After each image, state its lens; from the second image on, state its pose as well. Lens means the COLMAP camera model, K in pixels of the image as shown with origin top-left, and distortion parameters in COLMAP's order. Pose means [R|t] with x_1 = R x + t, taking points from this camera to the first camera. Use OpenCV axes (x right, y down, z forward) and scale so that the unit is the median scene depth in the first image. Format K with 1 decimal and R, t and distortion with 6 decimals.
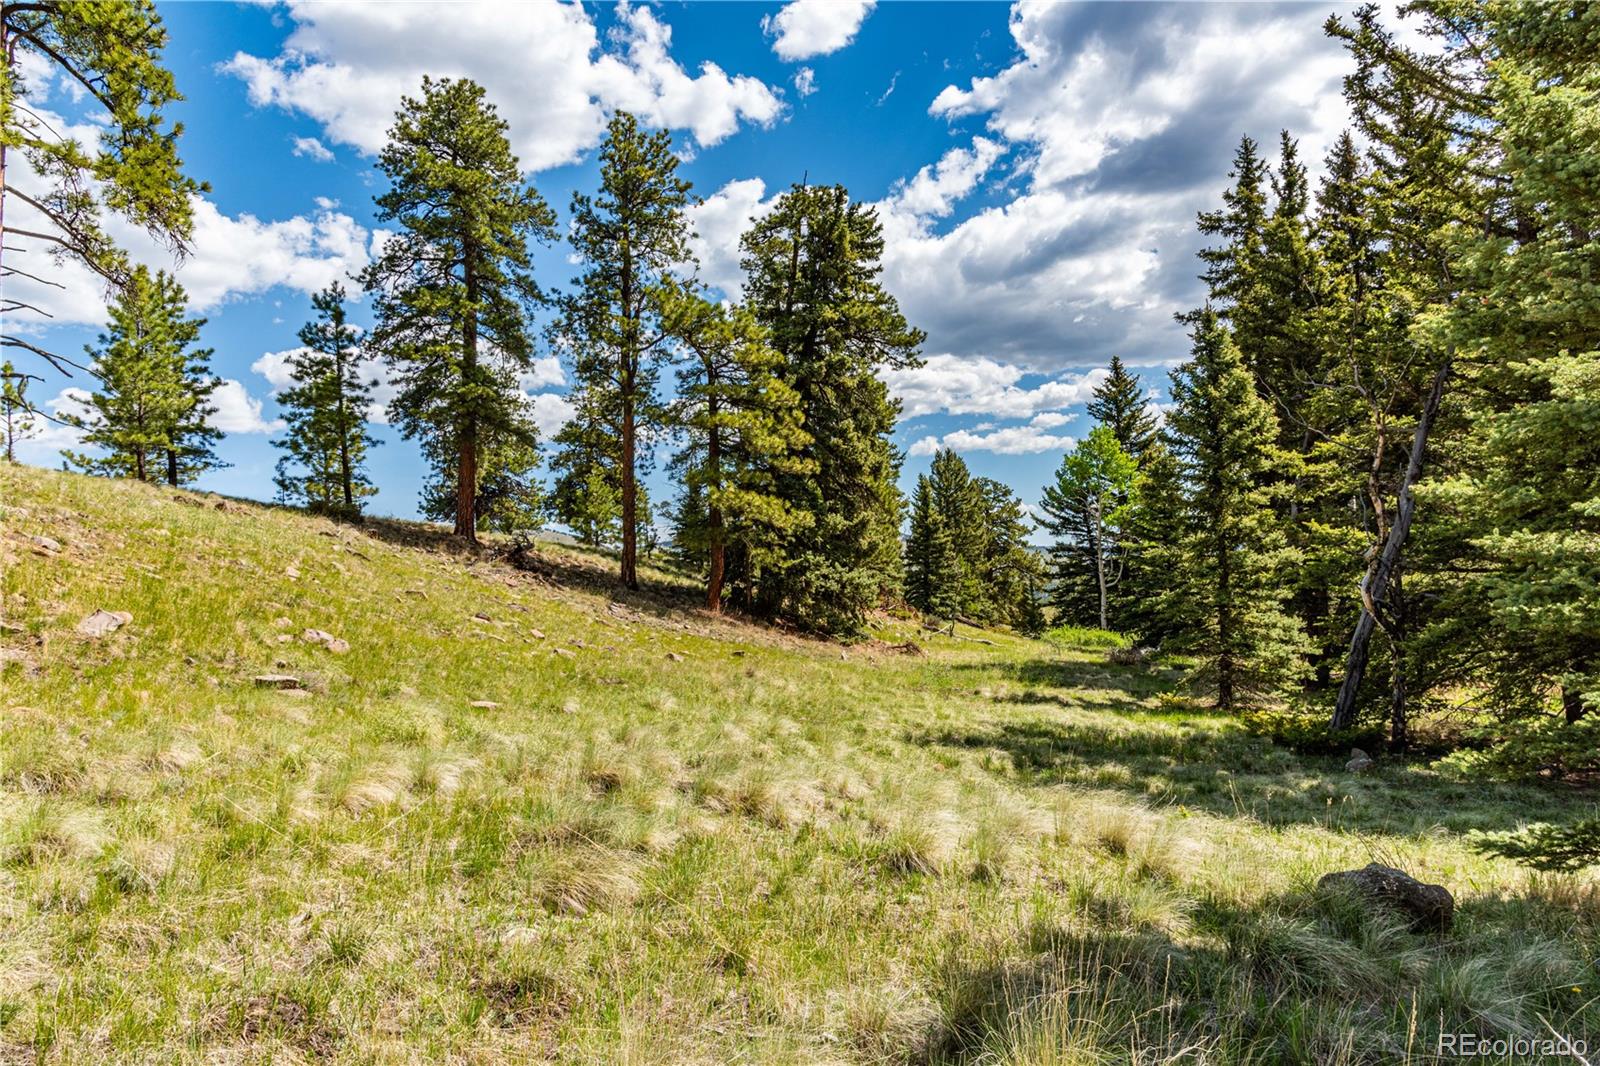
lens RADIAL K [[1118.3, 0, 798.3], [0, 1118.3, 527.3], [0, 0, 1]] dist [0.001153, 0.000207]
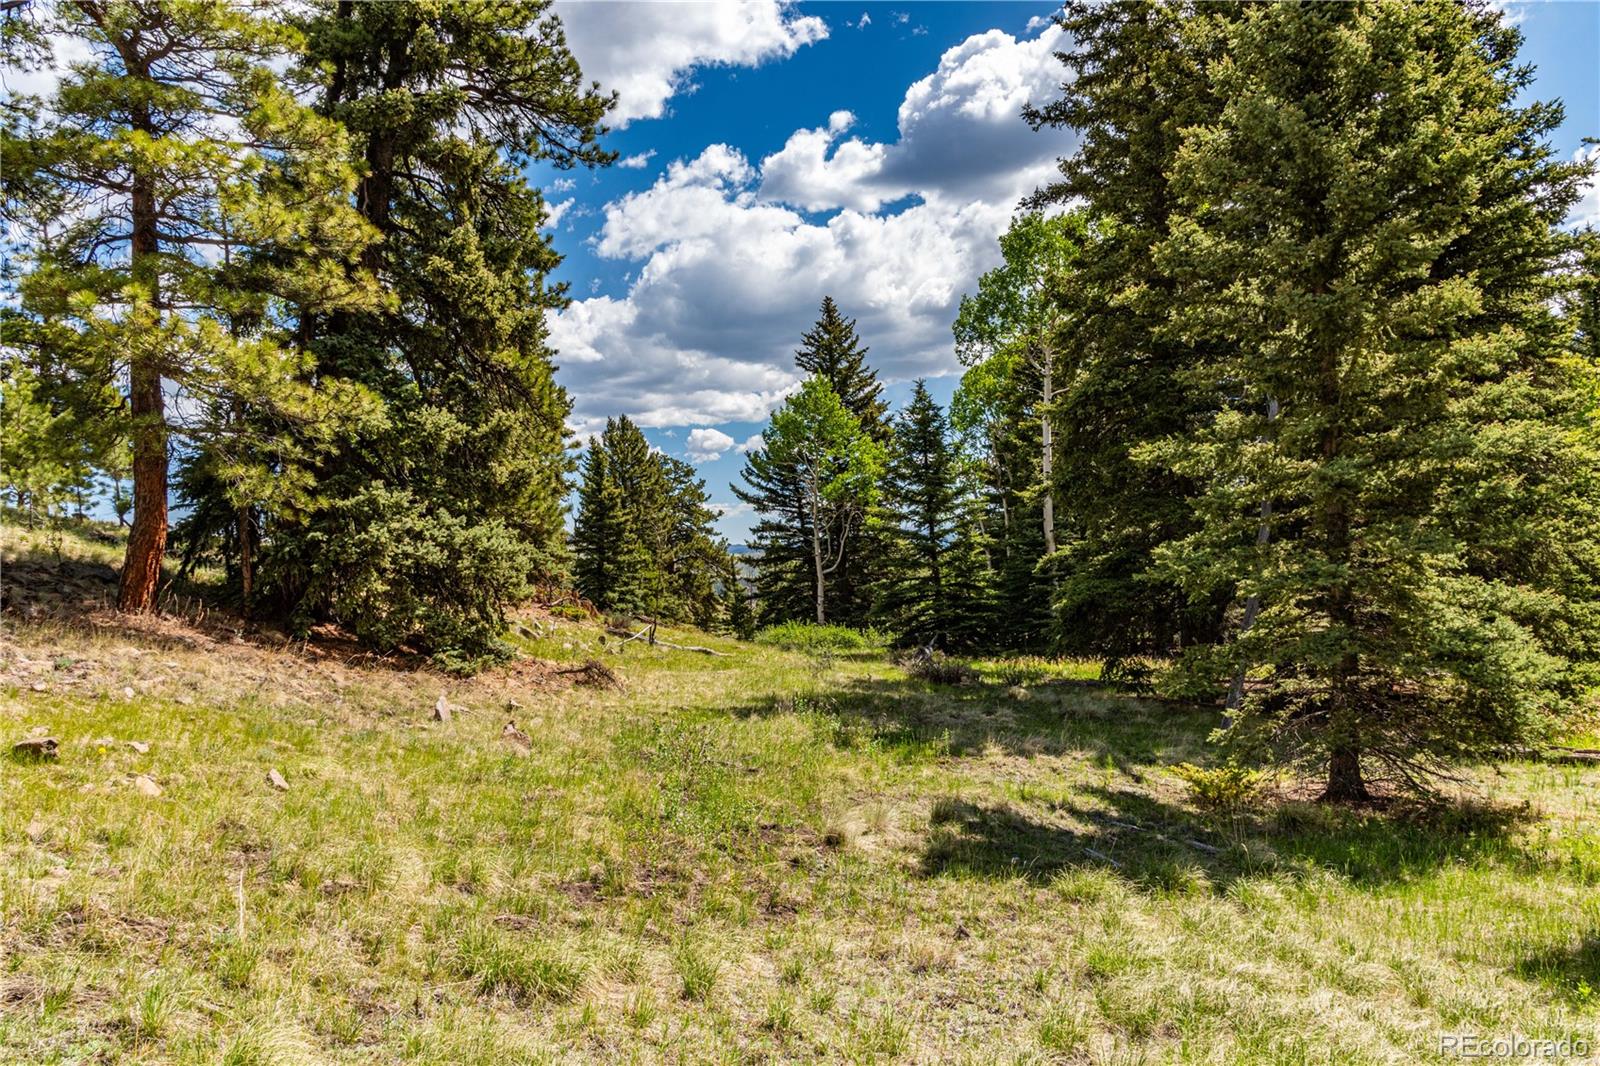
lens RADIAL K [[1118.3, 0, 807.8], [0, 1118.3, 526.0], [0, 0, 1]] dist [0.001153, 0.000207]
pose [[0.953641, -0.006807, 0.300870, 0.018352], [0.007148, 0.999974, -0.000032, 0.018779], [-0.300862, 0.002181, 0.953665, 0.223198]]
